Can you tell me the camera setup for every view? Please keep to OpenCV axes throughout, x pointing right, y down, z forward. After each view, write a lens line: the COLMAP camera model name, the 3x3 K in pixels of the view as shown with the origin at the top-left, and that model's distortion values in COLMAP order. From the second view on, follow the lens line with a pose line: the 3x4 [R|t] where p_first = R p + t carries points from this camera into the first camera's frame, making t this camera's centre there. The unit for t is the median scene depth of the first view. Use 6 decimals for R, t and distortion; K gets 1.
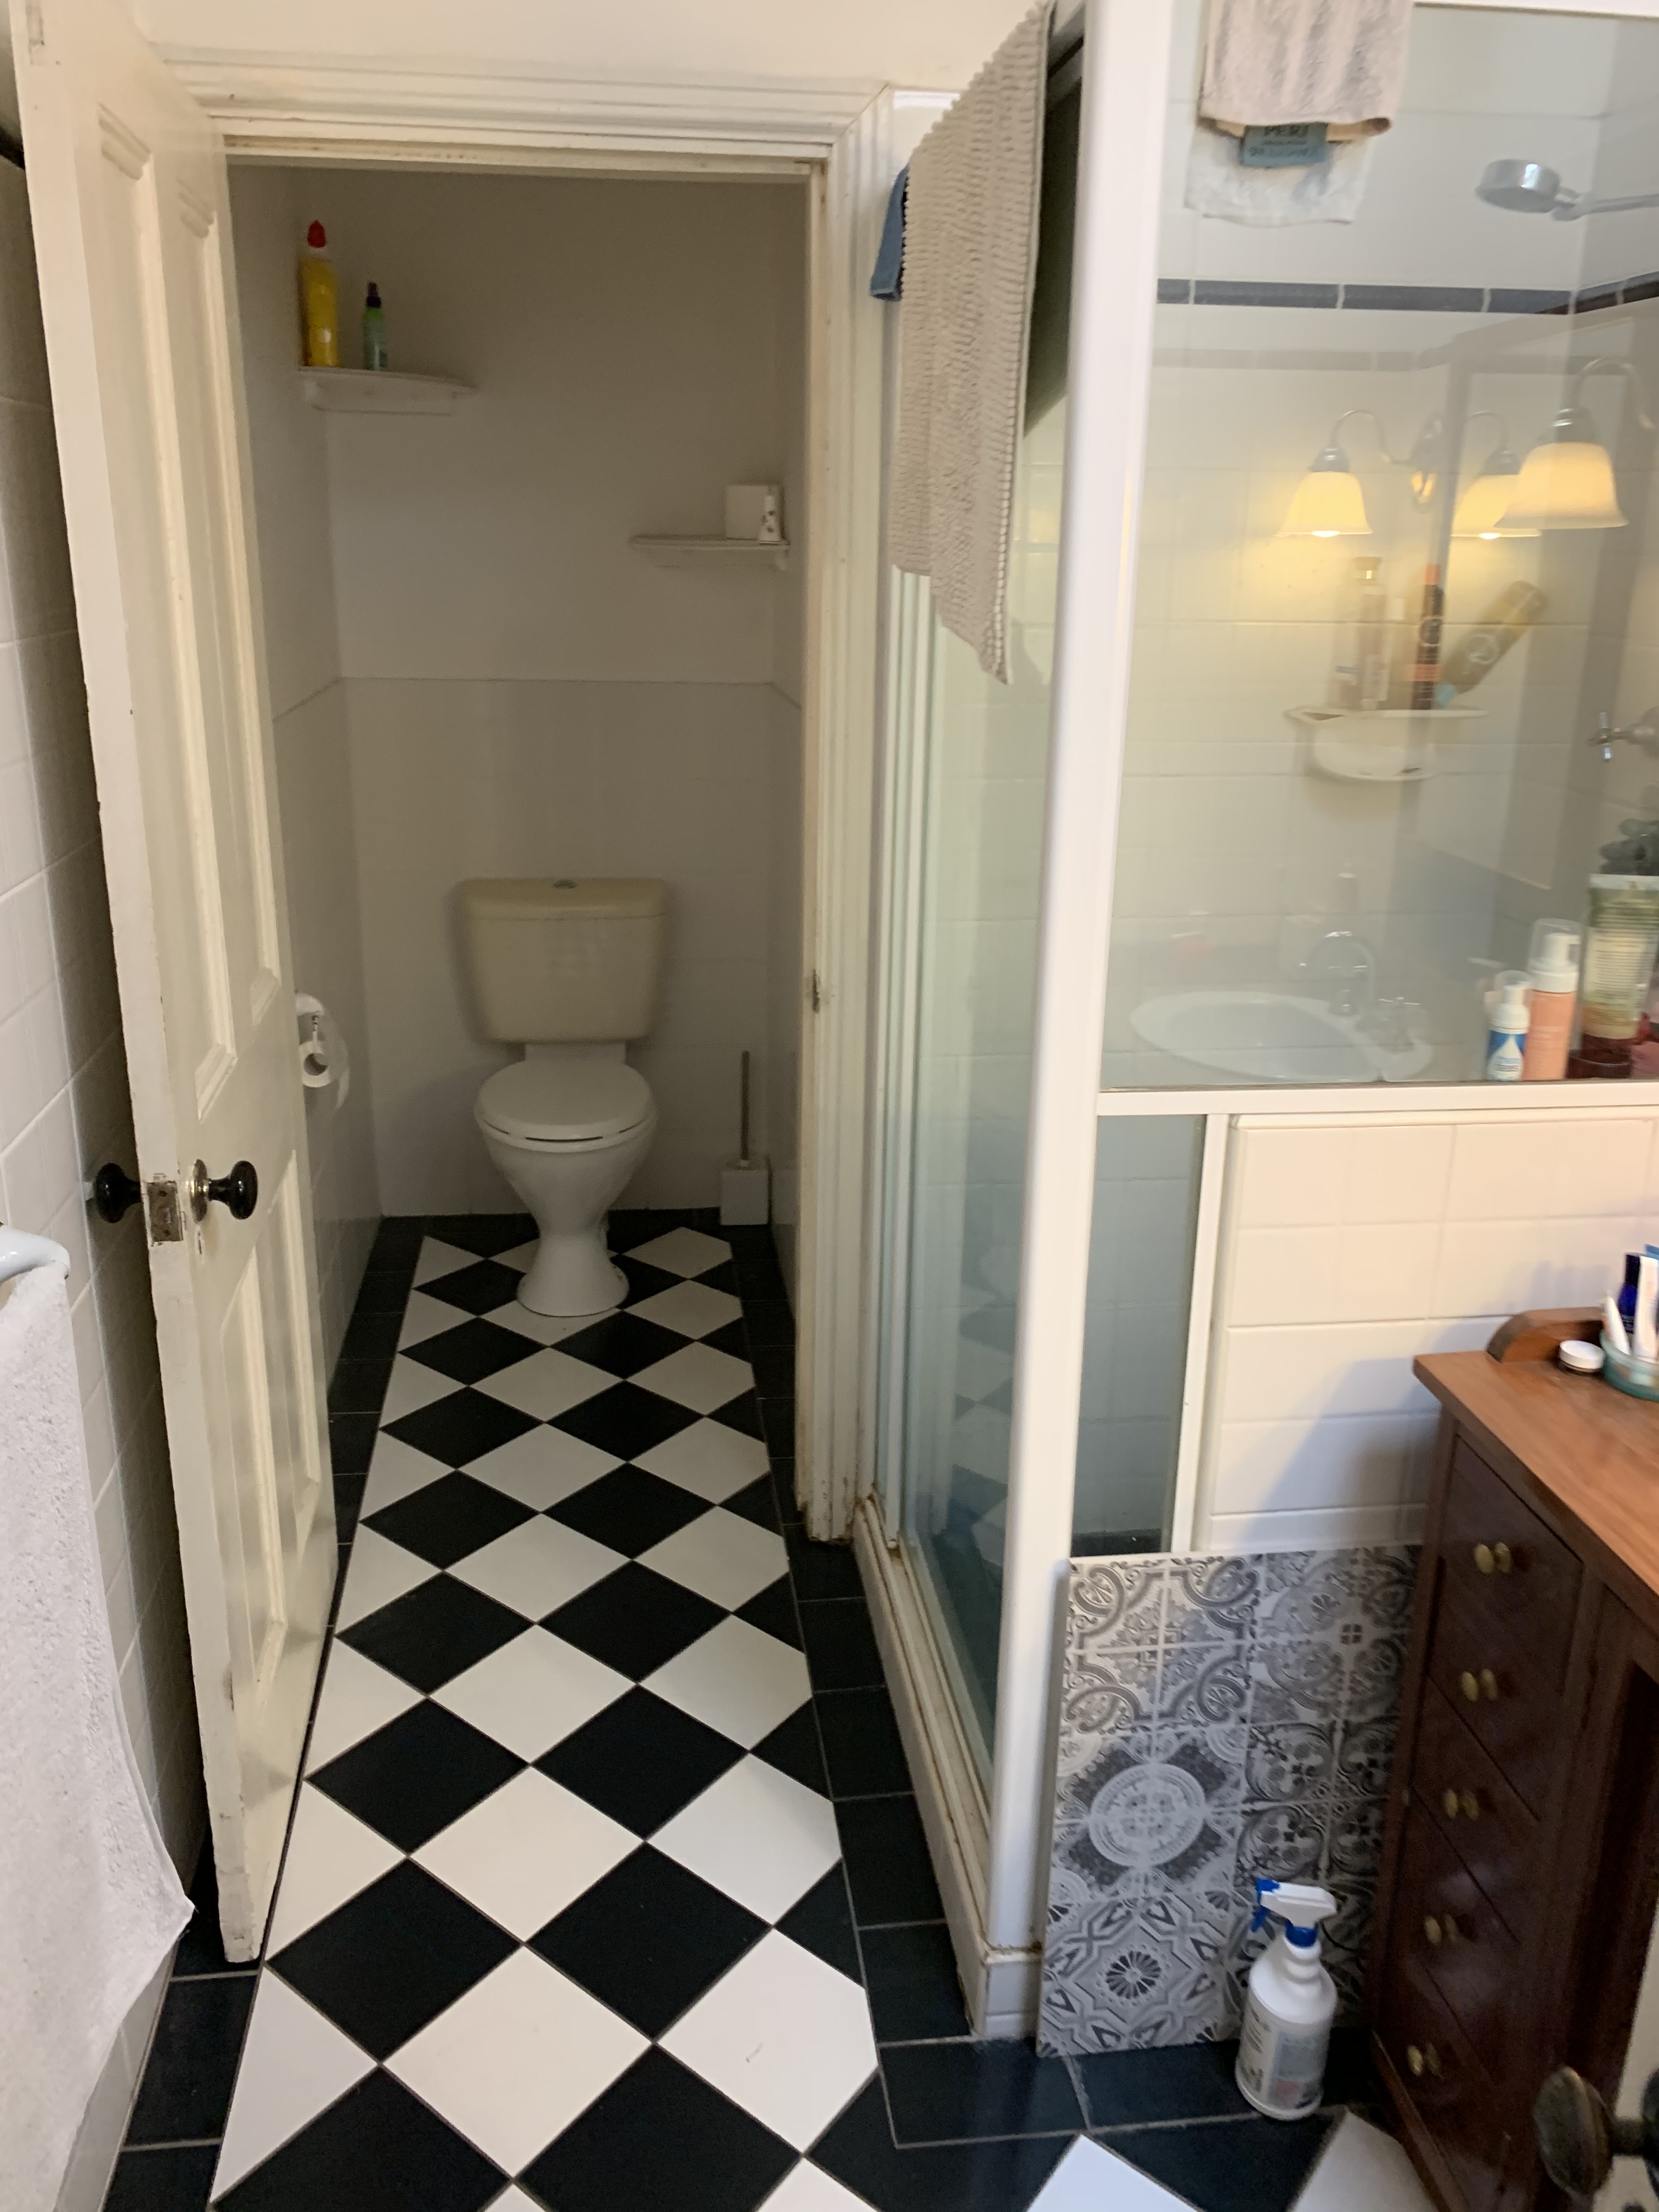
lens RADIAL K [[1687.5, 0, 842.8], [0, 1687.5, 1096.5], [0, 0, 1]] dist [0.001144, 0.016140]
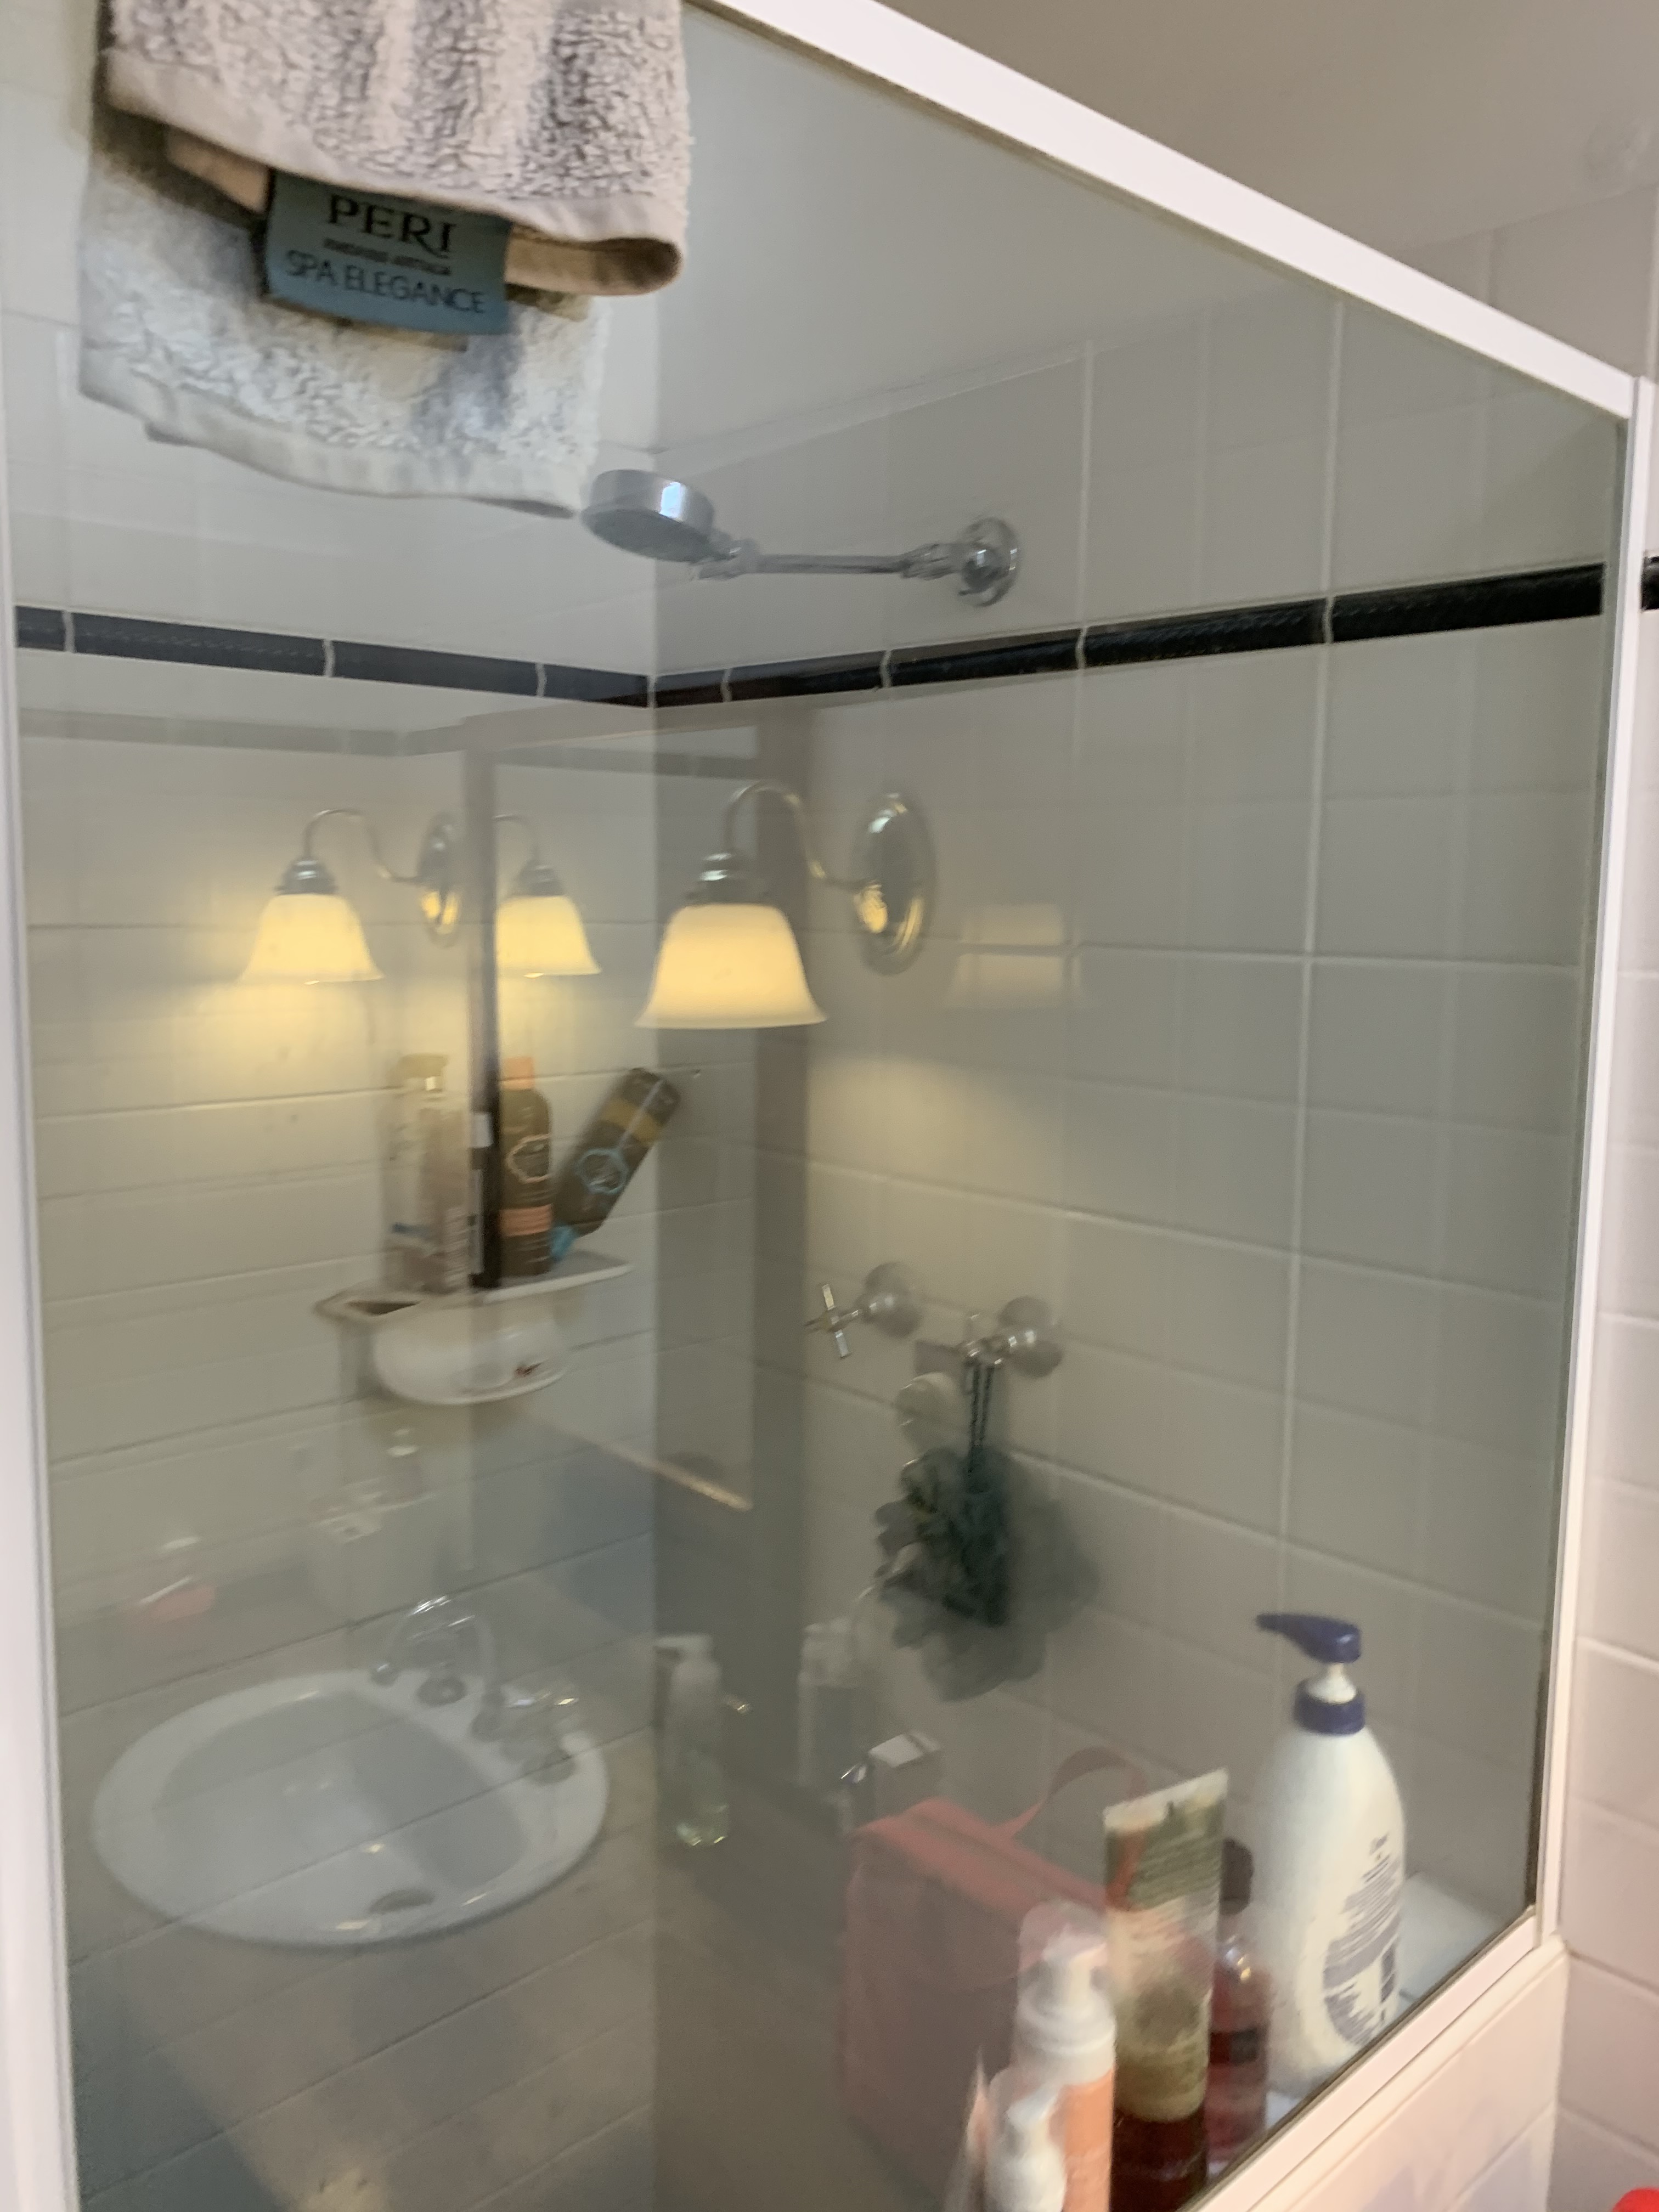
lens RADIAL K [[1687.5, 0, 842.8], [0, 1687.5, 1096.5], [0, 0, 1]] dist [0.001144, 0.016140]
pose [[0.810659, -0.075709, 0.580603, 0.123388], [0.177876, 0.976584, -0.121013, -0.334113], [-0.557846, 0.201375, 0.805144, 0.690030]]
